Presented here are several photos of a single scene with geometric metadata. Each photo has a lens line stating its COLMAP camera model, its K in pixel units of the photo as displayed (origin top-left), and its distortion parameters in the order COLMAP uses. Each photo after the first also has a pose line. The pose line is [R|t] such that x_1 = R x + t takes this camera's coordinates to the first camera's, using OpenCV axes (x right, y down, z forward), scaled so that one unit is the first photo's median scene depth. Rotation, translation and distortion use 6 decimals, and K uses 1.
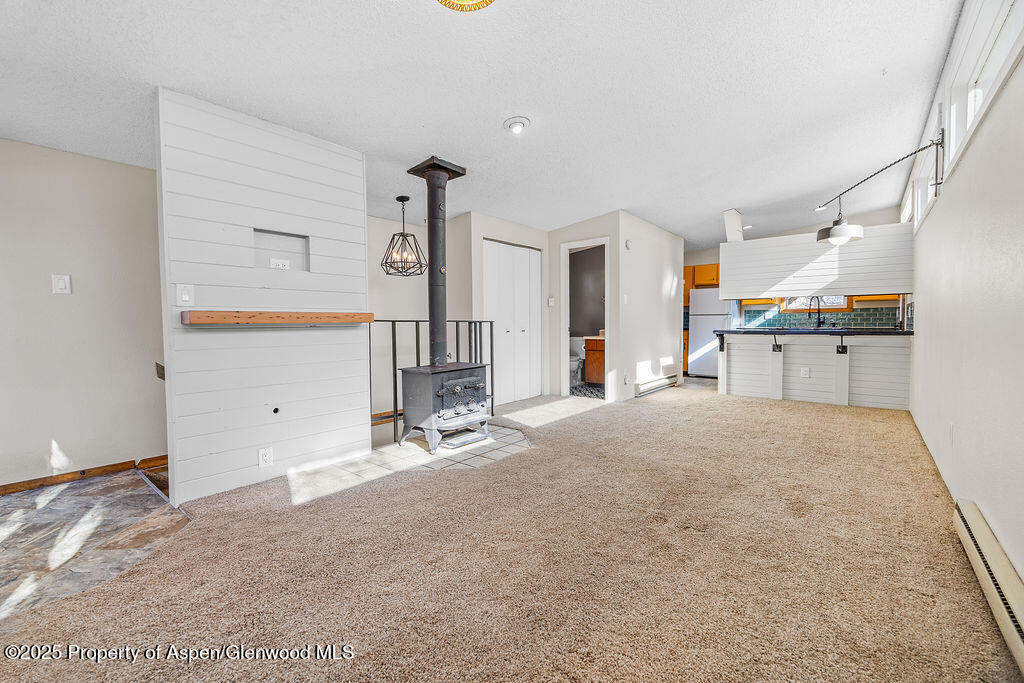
lens RADIAL K [[425.5, 0, 517.4], [0, 425.5, 339.2], [0, 0, 1]] dist [0.000909, -0.000130]
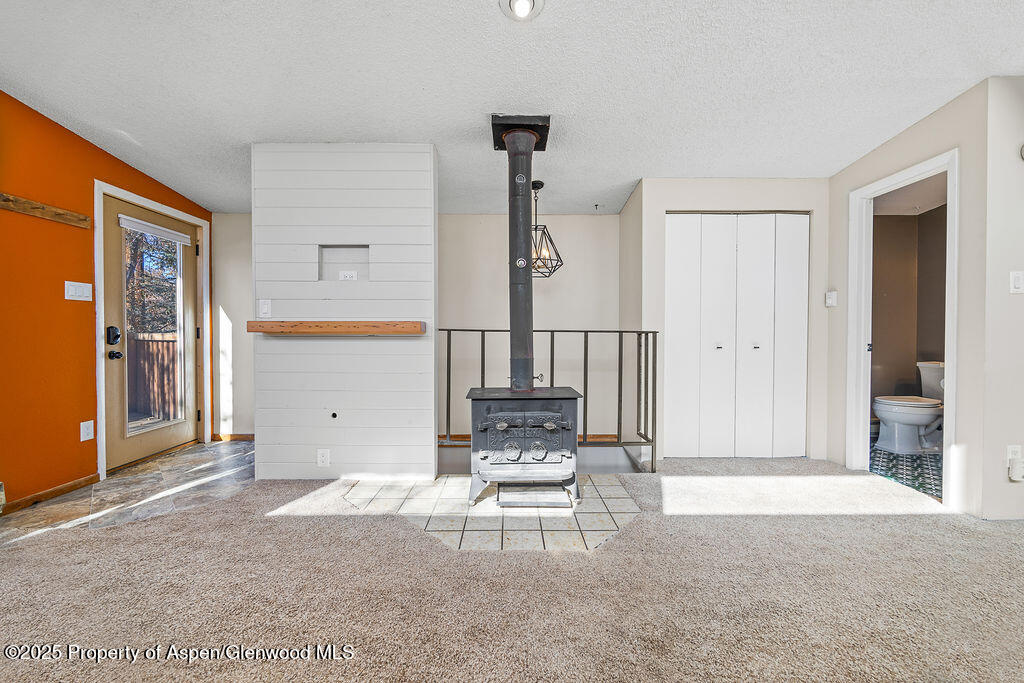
lens RADIAL K [[398.2, 0, 512.0], [0, 398.2, 339.2], [0, 0, 1]] dist [-0.002106, -0.000051]
pose [[0.636459, 0.017639, -0.771109, 0.362137], [-0.036597, 0.999303, -0.007348, -0.022365], [0.770442, 0.032897, 0.636661, 0.550554]]
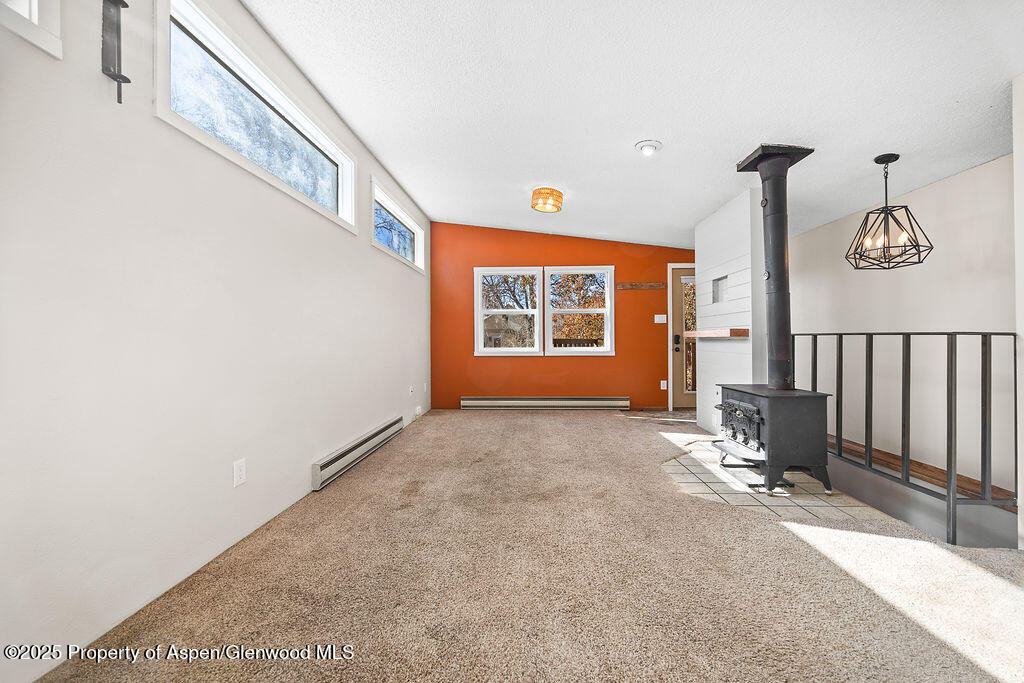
lens RADIAL K [[398.2, 0, 513.8], [0, 398.2, 340.4], [0, 0, 1]] dist [-0.002106, -0.000051]
pose [[-0.793962, 0.007907, -0.607916, 0.719800], [-0.020185, 0.999021, 0.039357, -0.053329], [0.607632, 0.043519, -0.793025, 1.341781]]
